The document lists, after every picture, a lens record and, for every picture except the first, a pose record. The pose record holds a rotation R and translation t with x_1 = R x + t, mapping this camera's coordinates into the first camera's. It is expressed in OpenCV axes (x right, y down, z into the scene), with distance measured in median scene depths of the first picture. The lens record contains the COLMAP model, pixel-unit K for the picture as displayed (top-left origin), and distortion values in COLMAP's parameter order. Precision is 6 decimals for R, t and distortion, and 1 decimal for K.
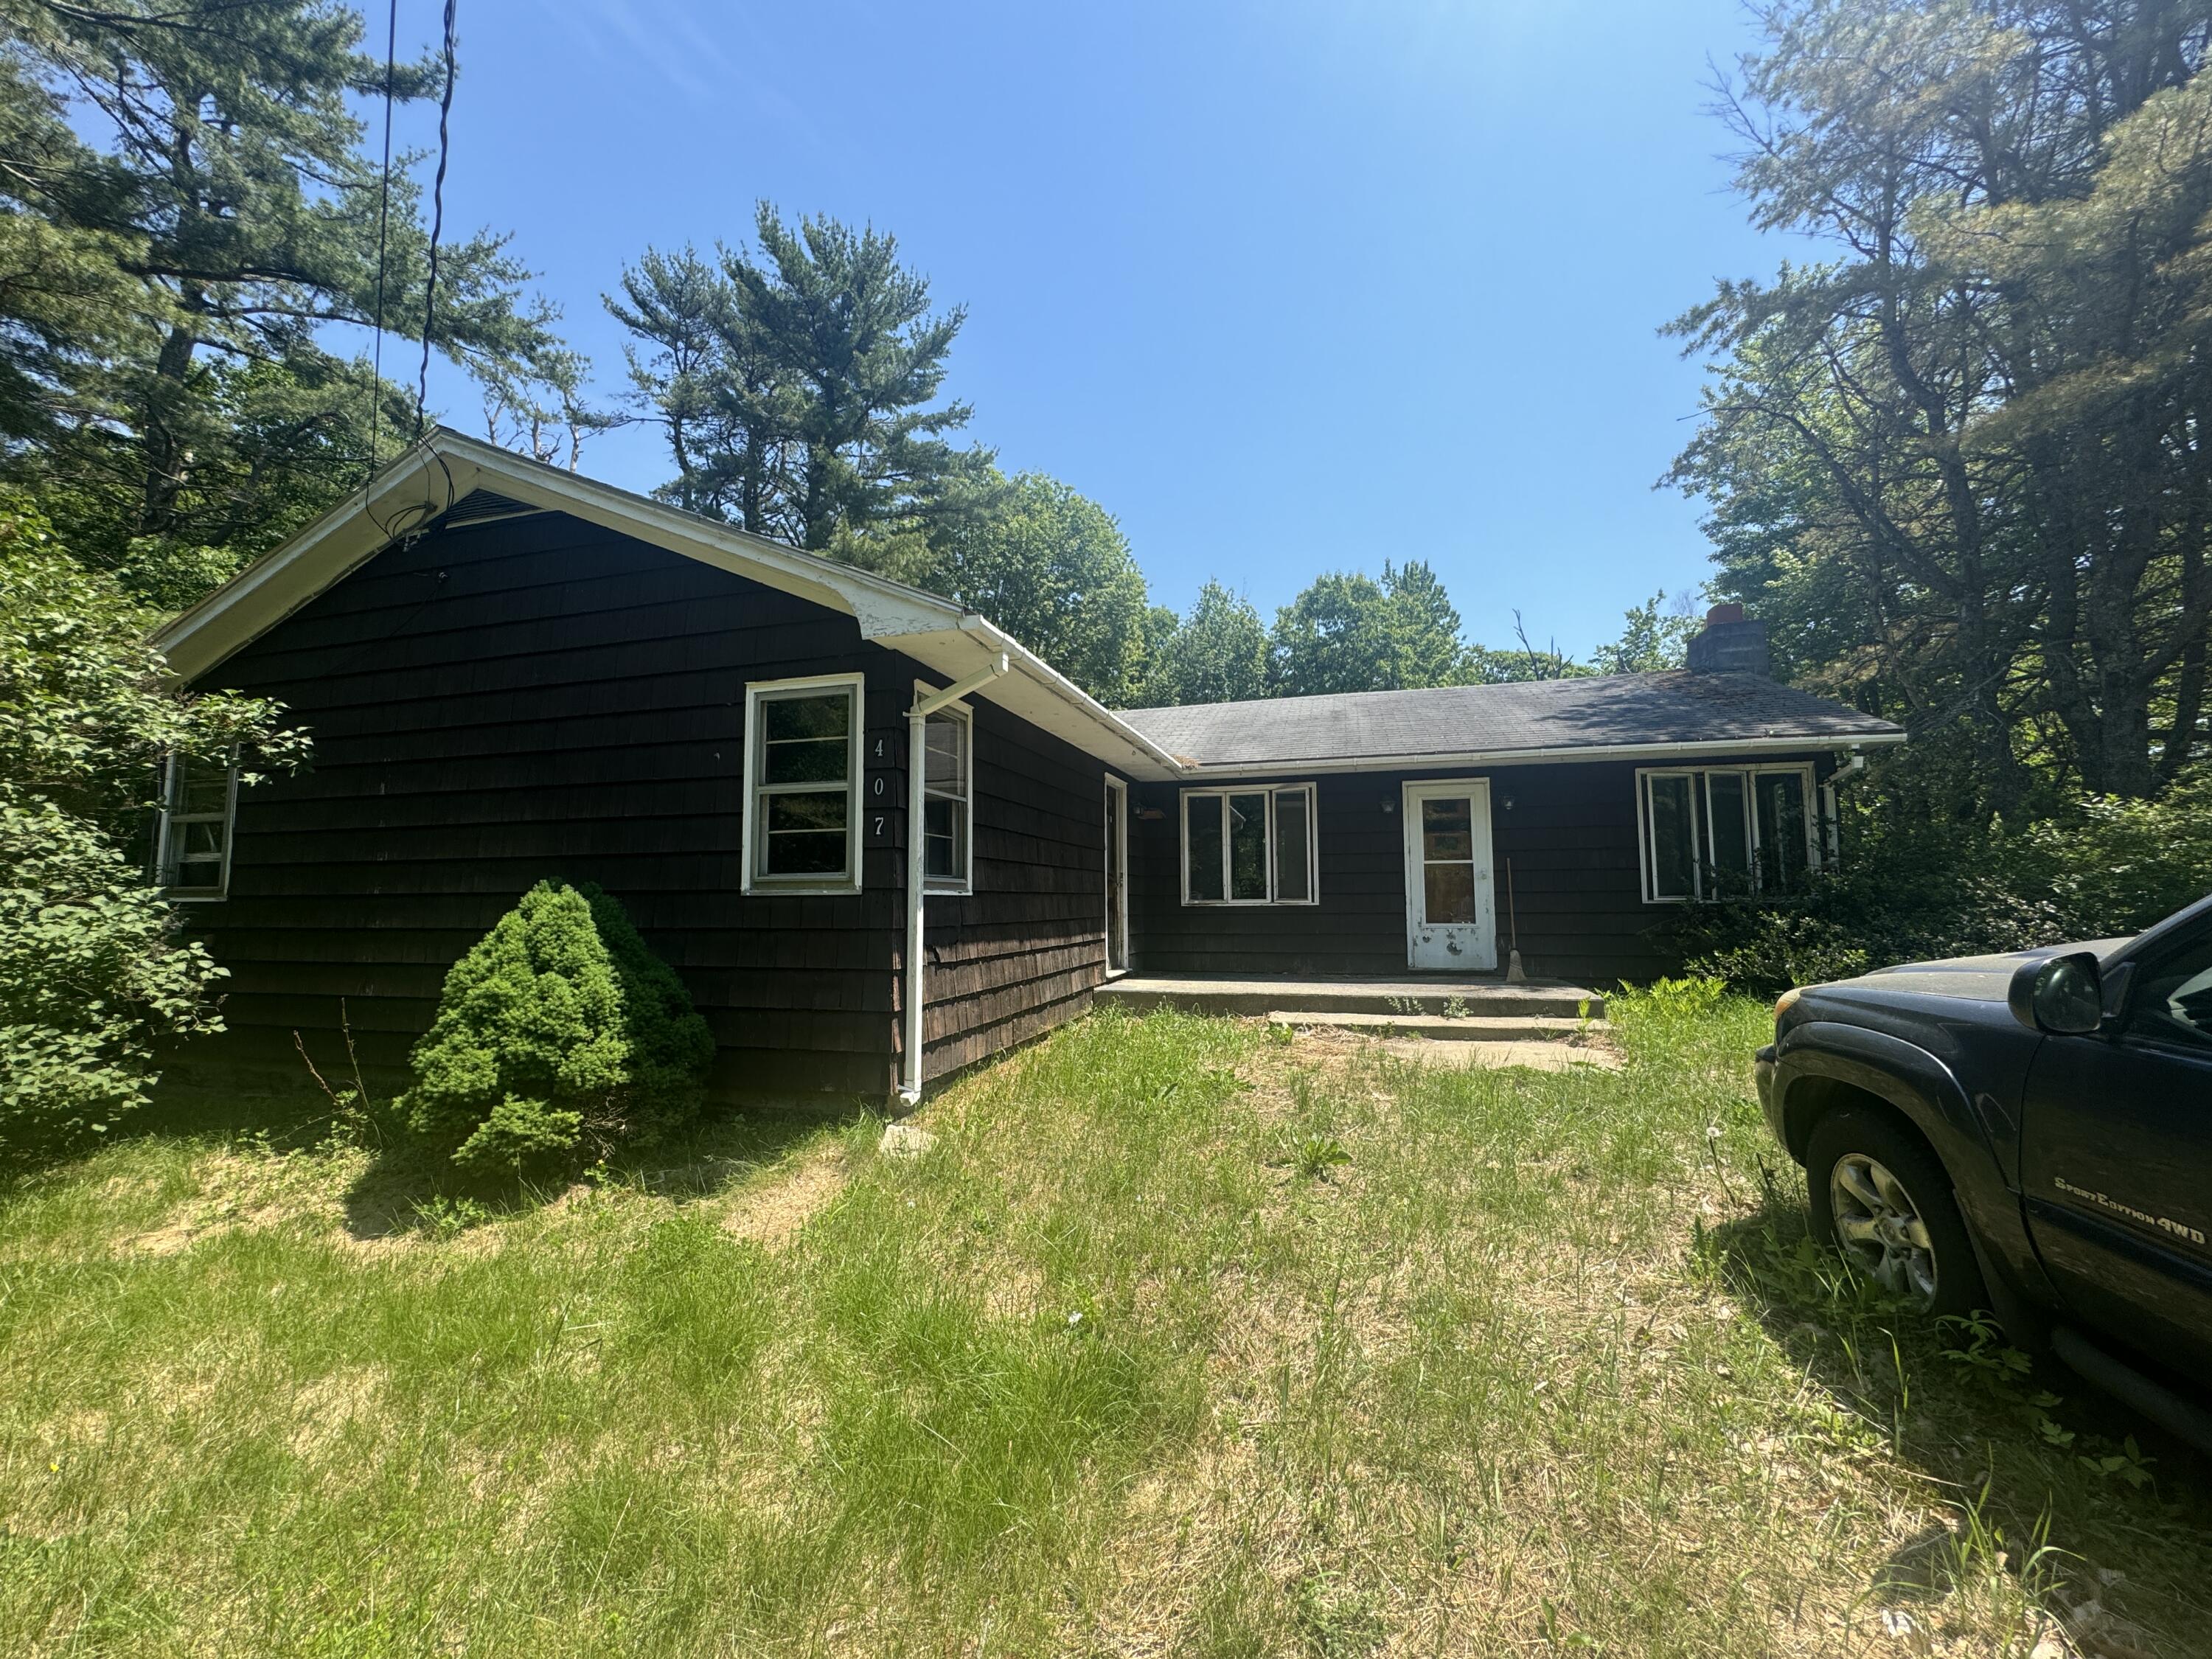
lens RADIAL K [[892.4, 0, 1097.5], [0, 892.4, 830.0], [0, 0, 1]] dist [-0.004378, -0.000094]
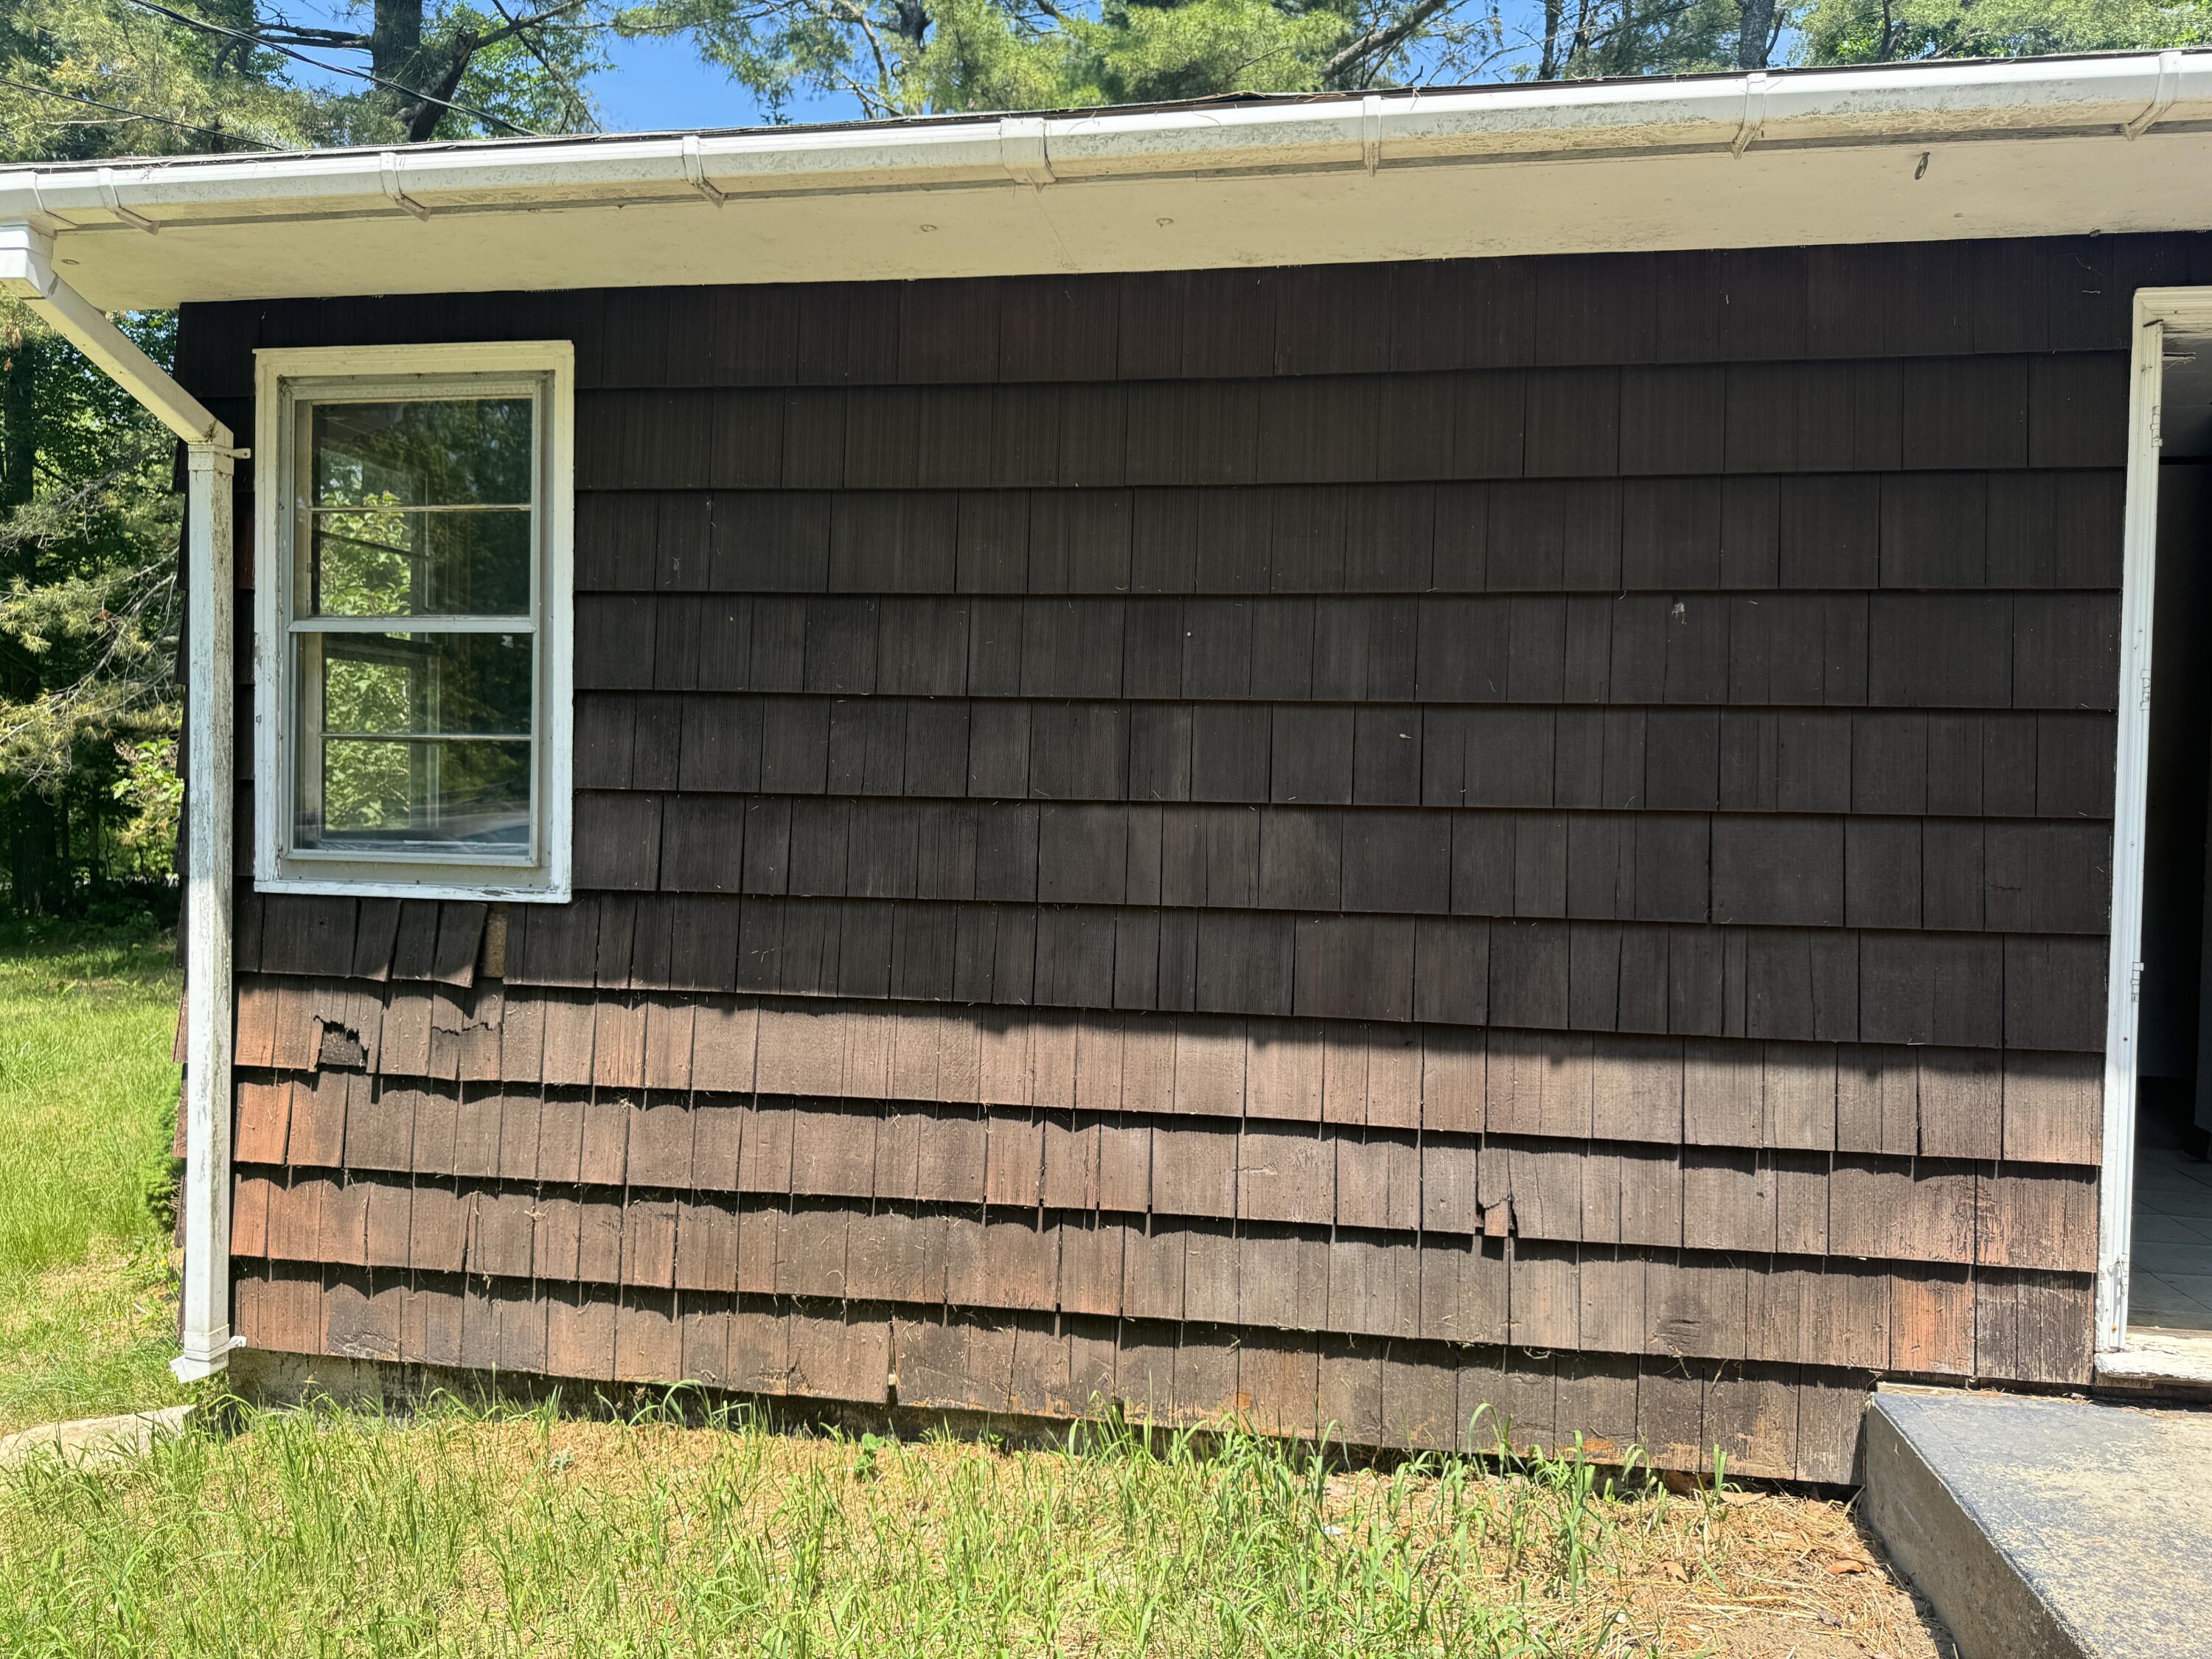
lens RADIAL K [[1571.7, 0, 1103.4], [0, 1571.7, 842.5], [0, 0, 1]] dist [-0.000163, -0.006249]
pose [[0.115311, 0.045335, -0.992294, 0.313269], [0.061926, 0.996687, 0.052732, 0.021157], [0.991397, -0.067530, 0.112122, 0.744528]]
